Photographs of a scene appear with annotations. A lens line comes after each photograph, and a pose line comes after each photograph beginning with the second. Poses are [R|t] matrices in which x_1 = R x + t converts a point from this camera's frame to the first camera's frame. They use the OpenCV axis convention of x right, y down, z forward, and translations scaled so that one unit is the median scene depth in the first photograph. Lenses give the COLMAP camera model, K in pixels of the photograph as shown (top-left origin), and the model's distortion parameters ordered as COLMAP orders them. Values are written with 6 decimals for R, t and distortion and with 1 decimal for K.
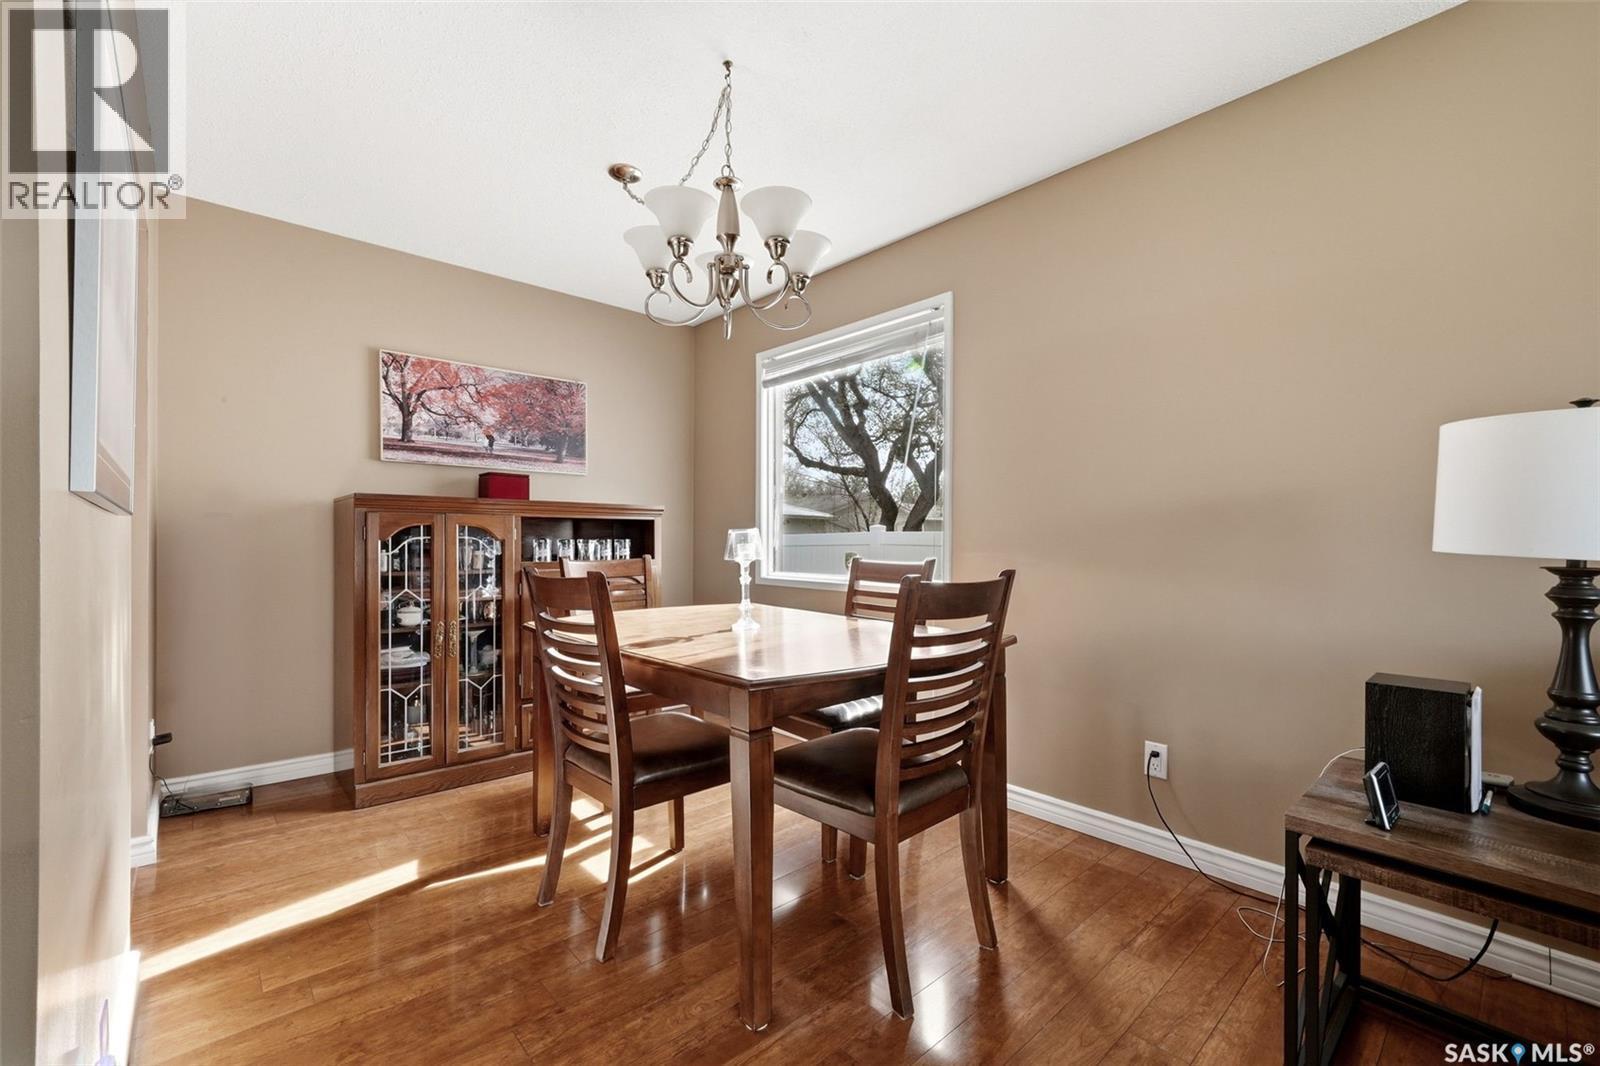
lens RADIAL K [[665.8, 0, 799.8], [0, 665.8, 538.8], [0, 0, 1]] dist [-0.001929, 0.000896]
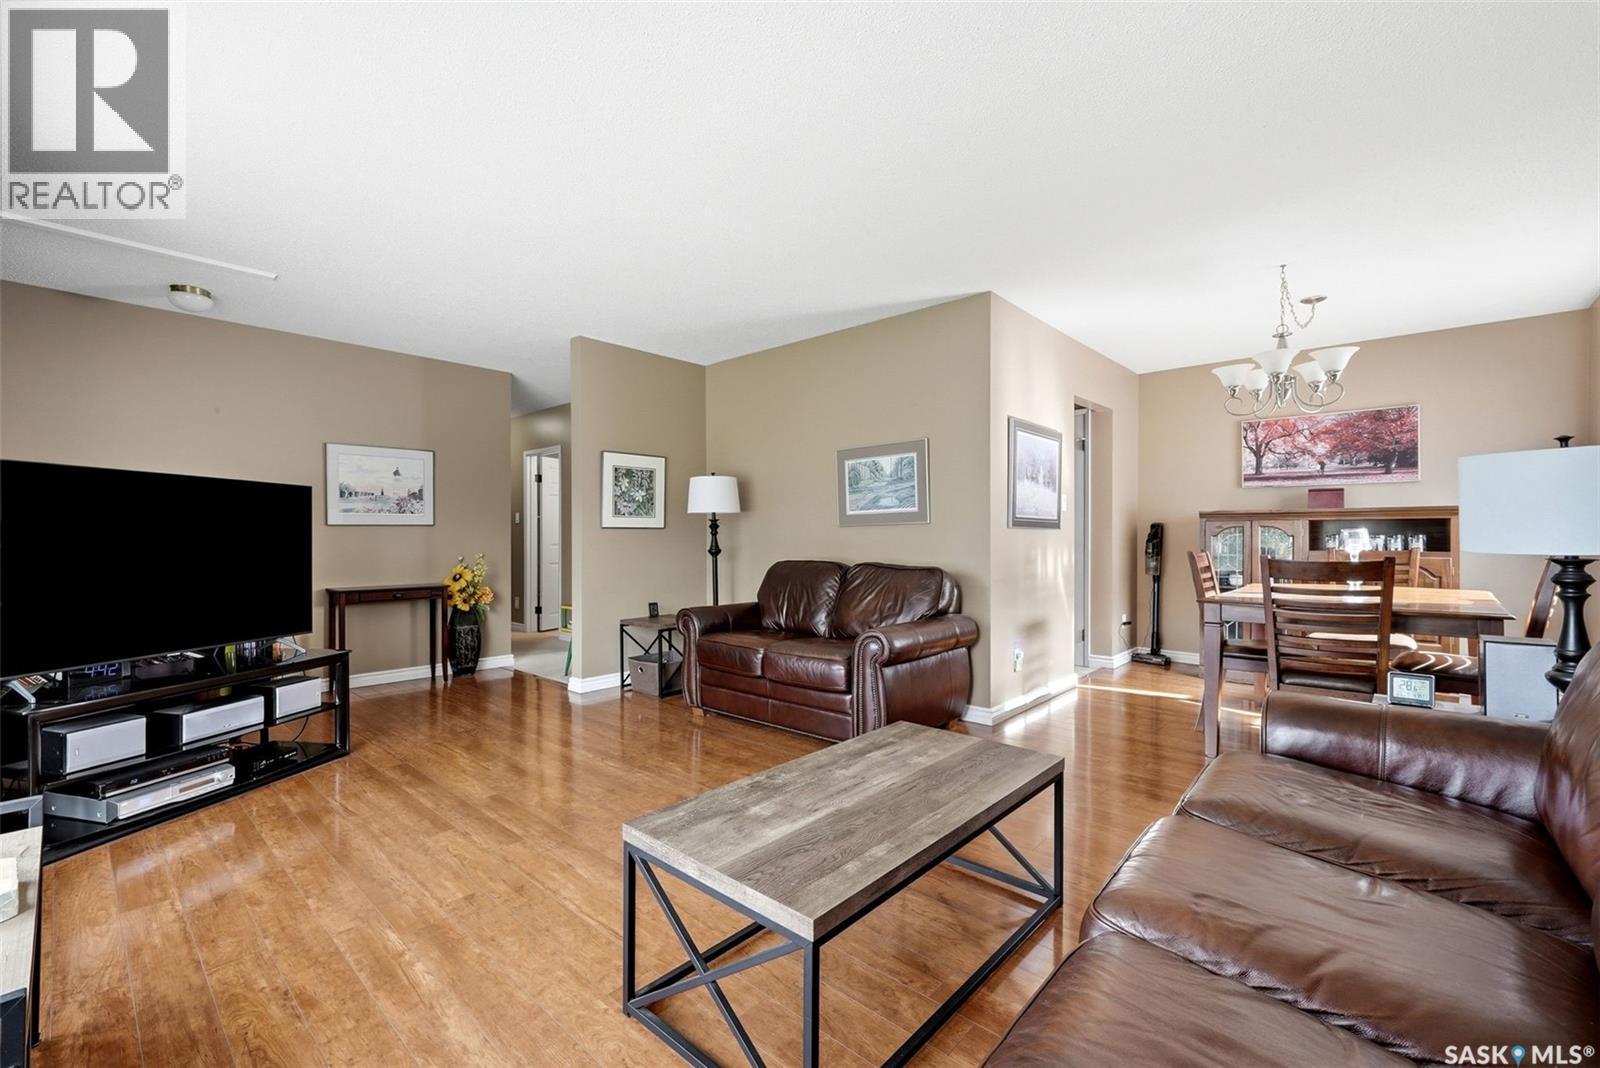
lens RADIAL K [[665.8, 0, 801.0], [0, 665.8, 536.0], [0, 0, 1]] dist [-0.001929, 0.000896]
pose [[0.085837, 0.003419, -0.996303, 0.874052], [0.000411, 0.999994, 0.003468, -0.002843], [0.996309, -0.000707, 0.085835, -0.231887]]
